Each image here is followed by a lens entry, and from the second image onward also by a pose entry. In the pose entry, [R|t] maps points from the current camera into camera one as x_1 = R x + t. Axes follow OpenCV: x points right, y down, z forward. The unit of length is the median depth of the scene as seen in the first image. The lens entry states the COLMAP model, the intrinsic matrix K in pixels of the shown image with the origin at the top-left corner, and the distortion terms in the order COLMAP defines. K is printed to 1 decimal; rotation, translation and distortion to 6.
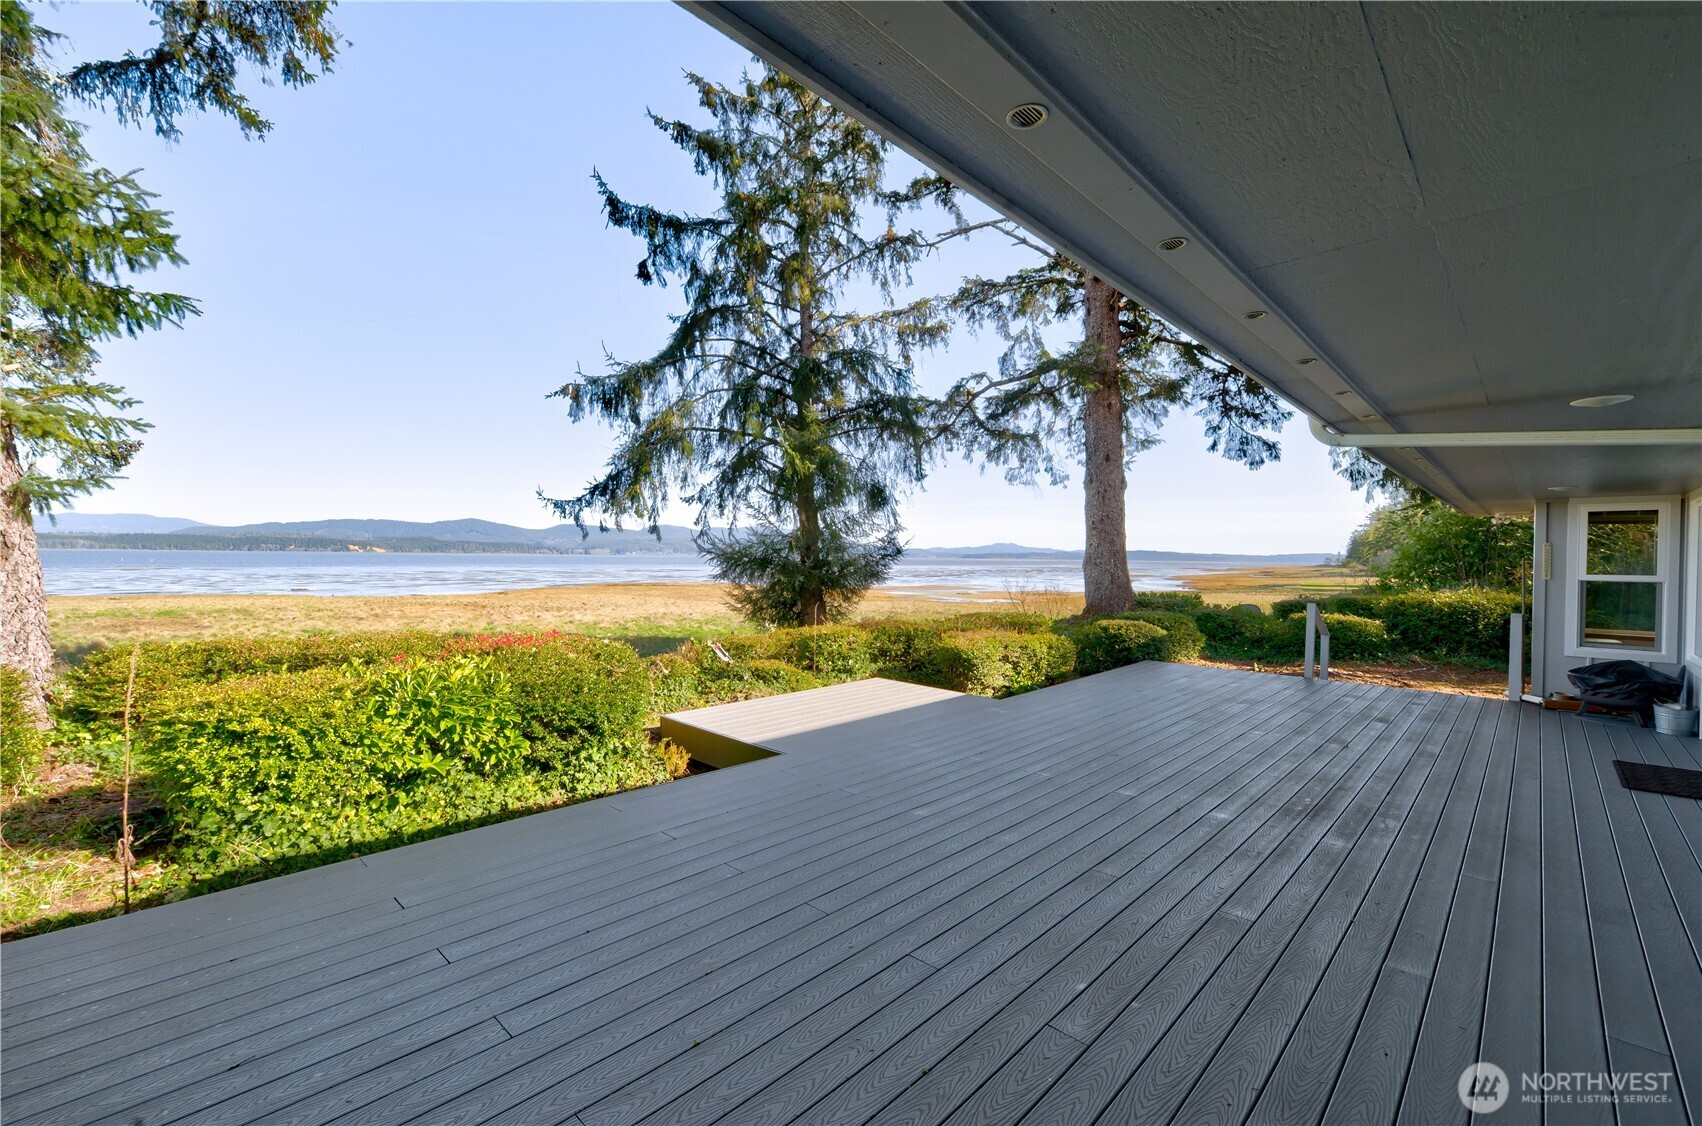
lens RADIAL K [[724.1, 0, 871.4], [0, 724.1, 564.9], [0, 0, 1]] dist [0.001305, 0.000219]
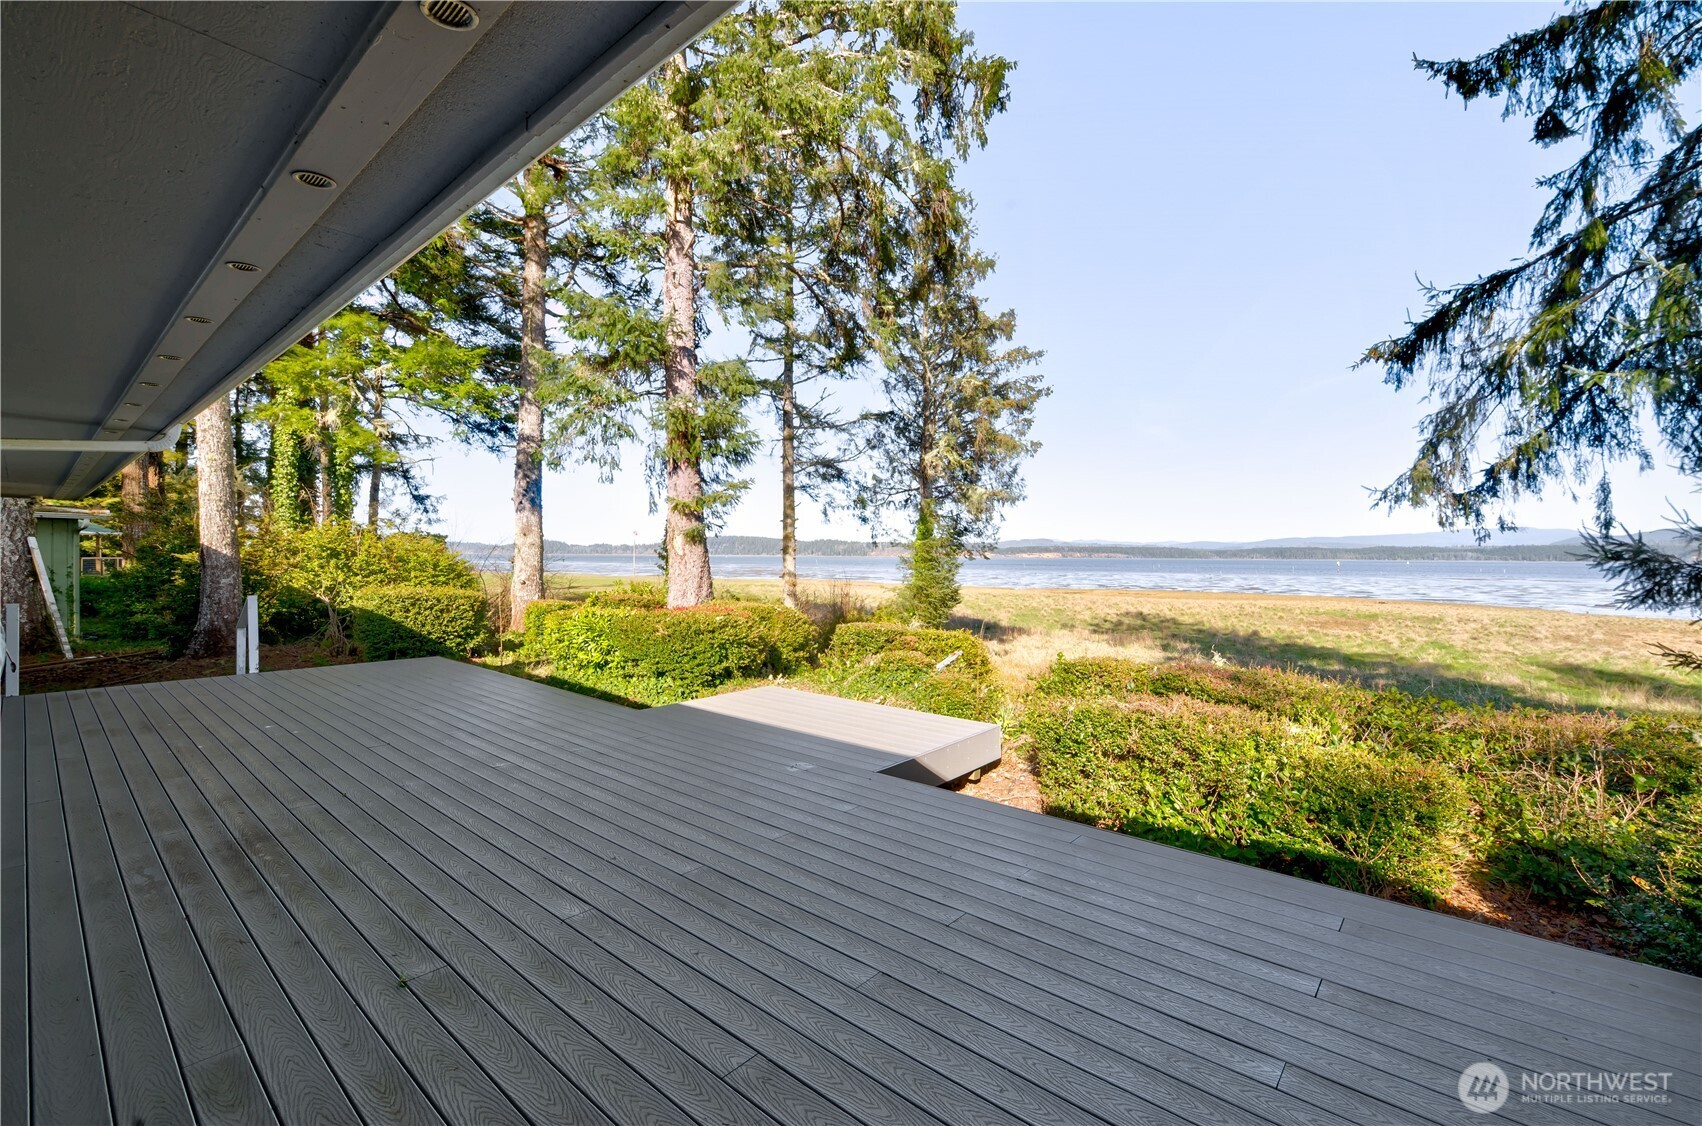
lens RADIAL K [[717.0, 0, 855.6], [0, 717.0, 565.2], [0, 0, 1]] dist [-0.001309, -0.000686]
pose [[0.035221, 0.003687, -0.999373, 1.259347], [-0.018211, 0.999830, 0.003047, -0.007790], [0.999214, 0.018092, 0.035283, 1.441985]]
